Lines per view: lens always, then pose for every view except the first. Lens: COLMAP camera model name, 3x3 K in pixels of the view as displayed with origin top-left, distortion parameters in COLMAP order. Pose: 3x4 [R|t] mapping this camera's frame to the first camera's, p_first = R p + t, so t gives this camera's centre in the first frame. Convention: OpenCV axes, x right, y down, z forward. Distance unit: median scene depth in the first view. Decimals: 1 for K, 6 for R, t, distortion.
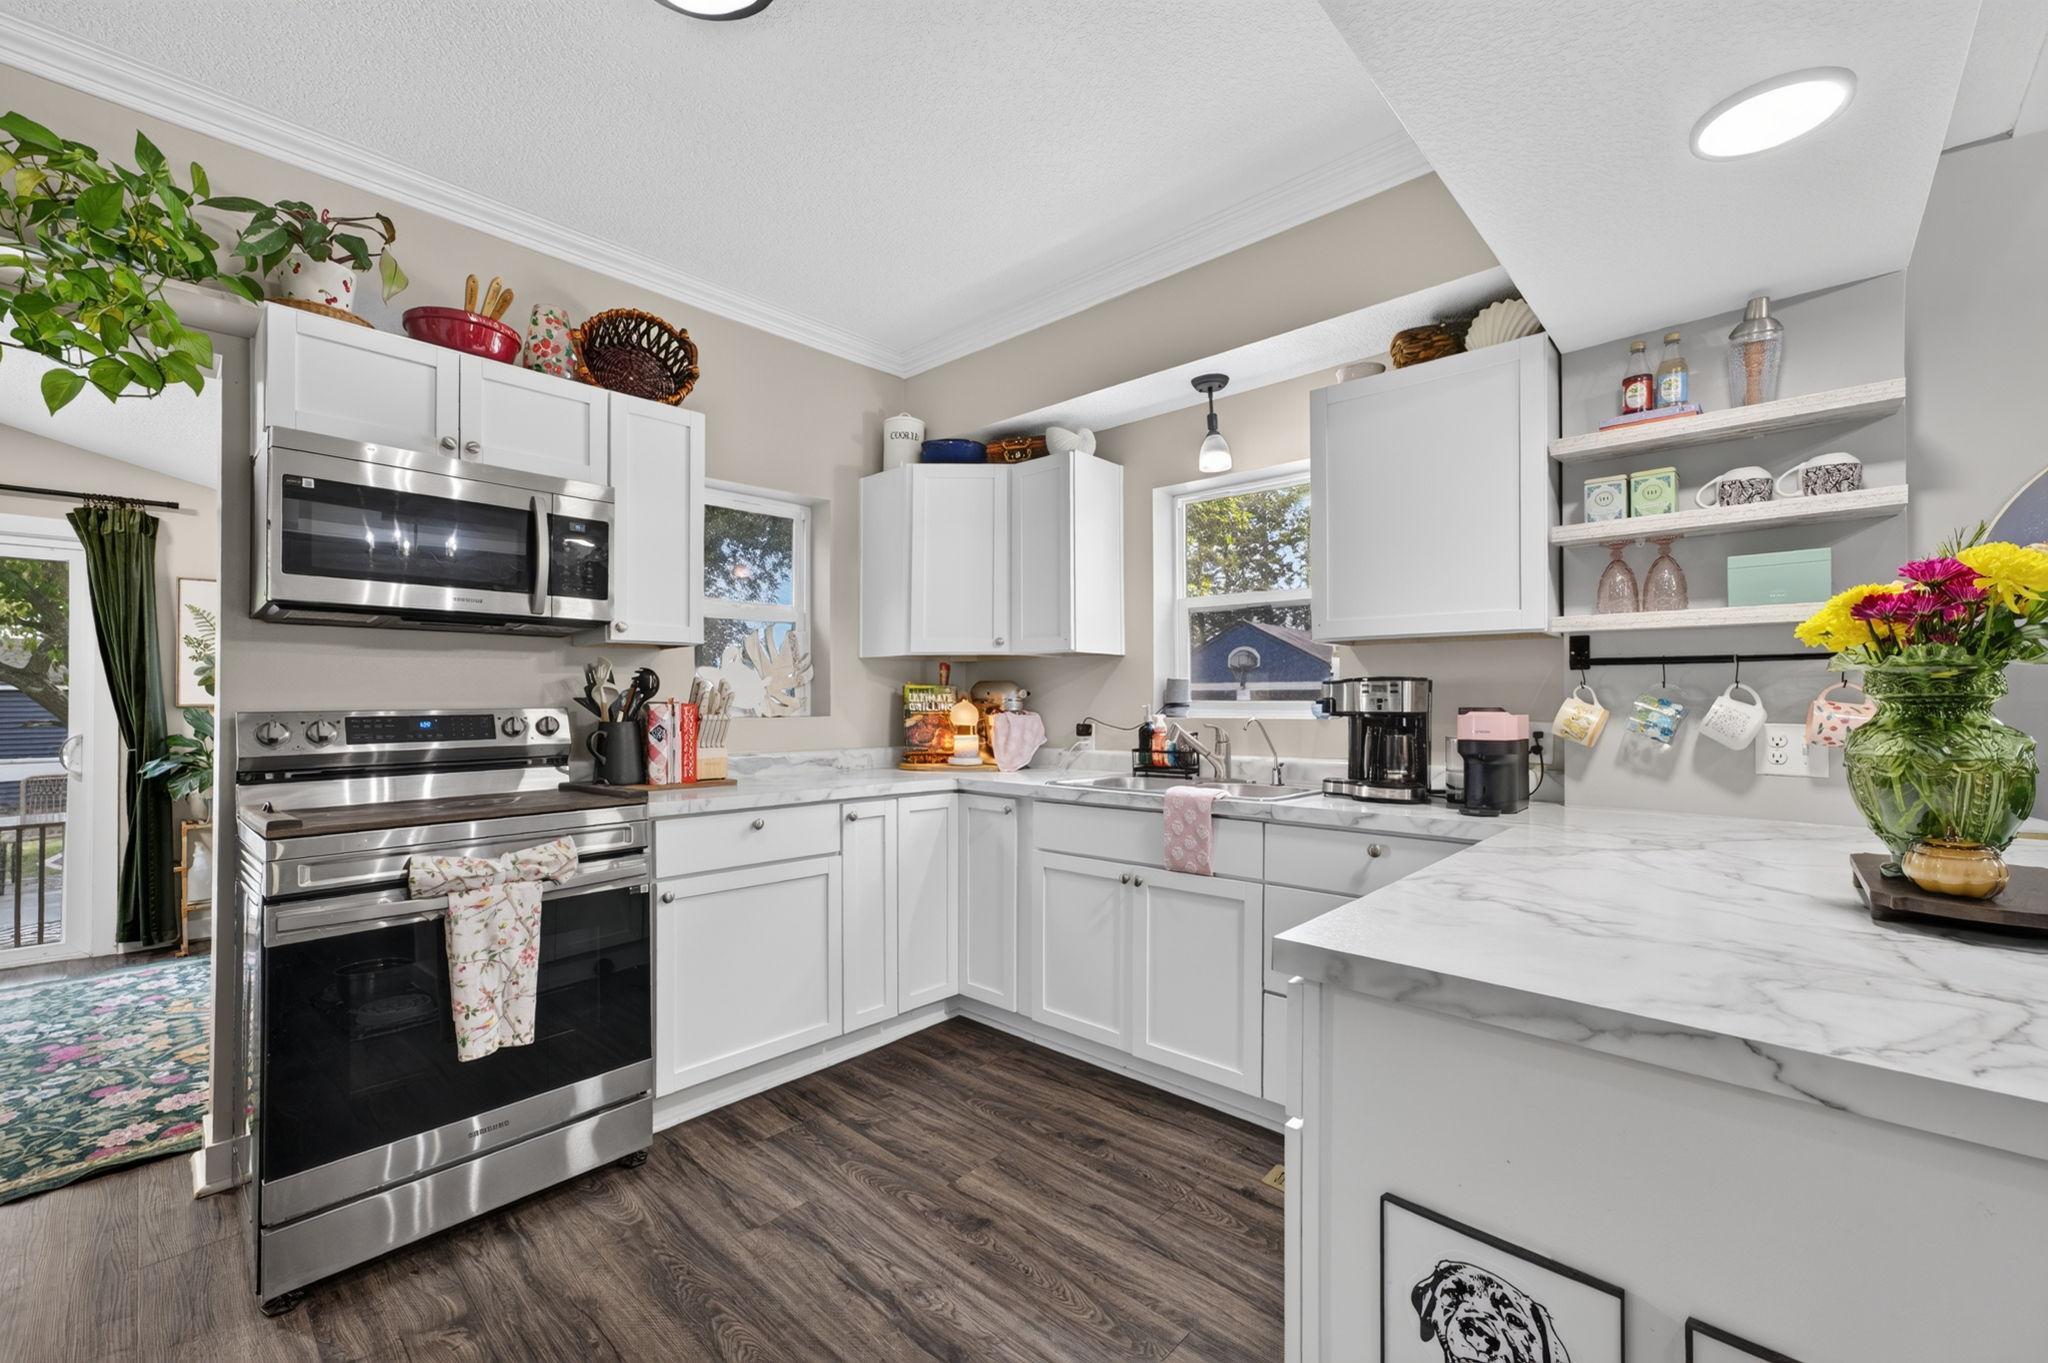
lens RADIAL K [[841.6, 0, 1026.2], [0, 841.6, 689.0], [0, 0, 1]] dist [-0.005521, 0.005797]
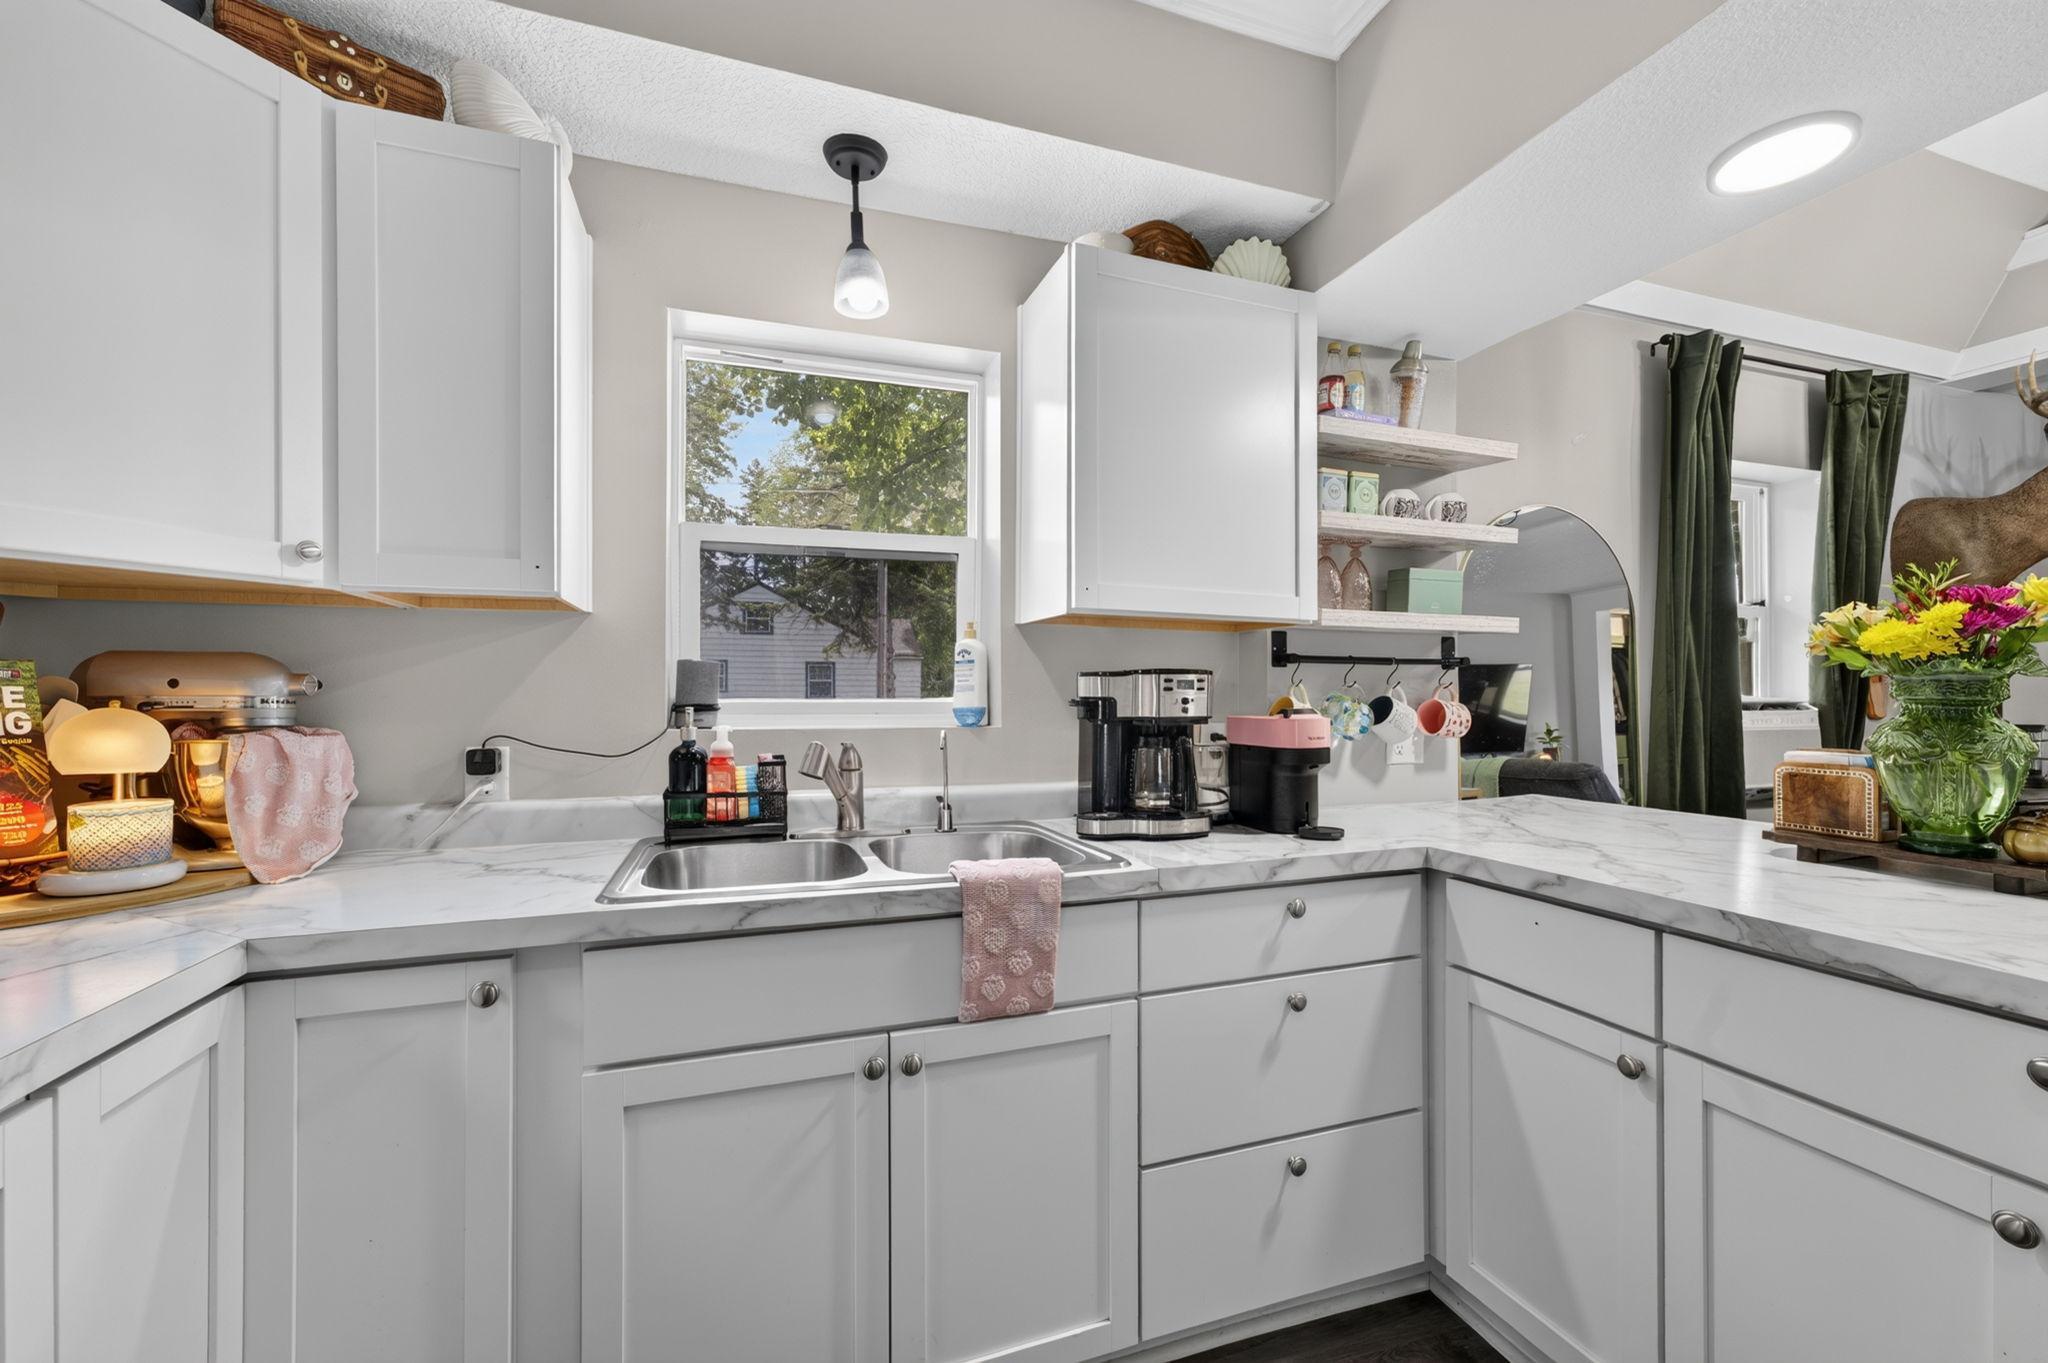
lens RADIAL K [[841.6, 0, 1015.4], [0, 841.6, 688.5], [0, 0, 1]] dist [-0.005521, 0.005797]
pose [[0.479149, 0.001124, 0.877733, -0.283743], [-0.014258, 0.999877, 0.006503, -0.000150], [-0.877618, -0.015630, 0.479106, 0.720497]]
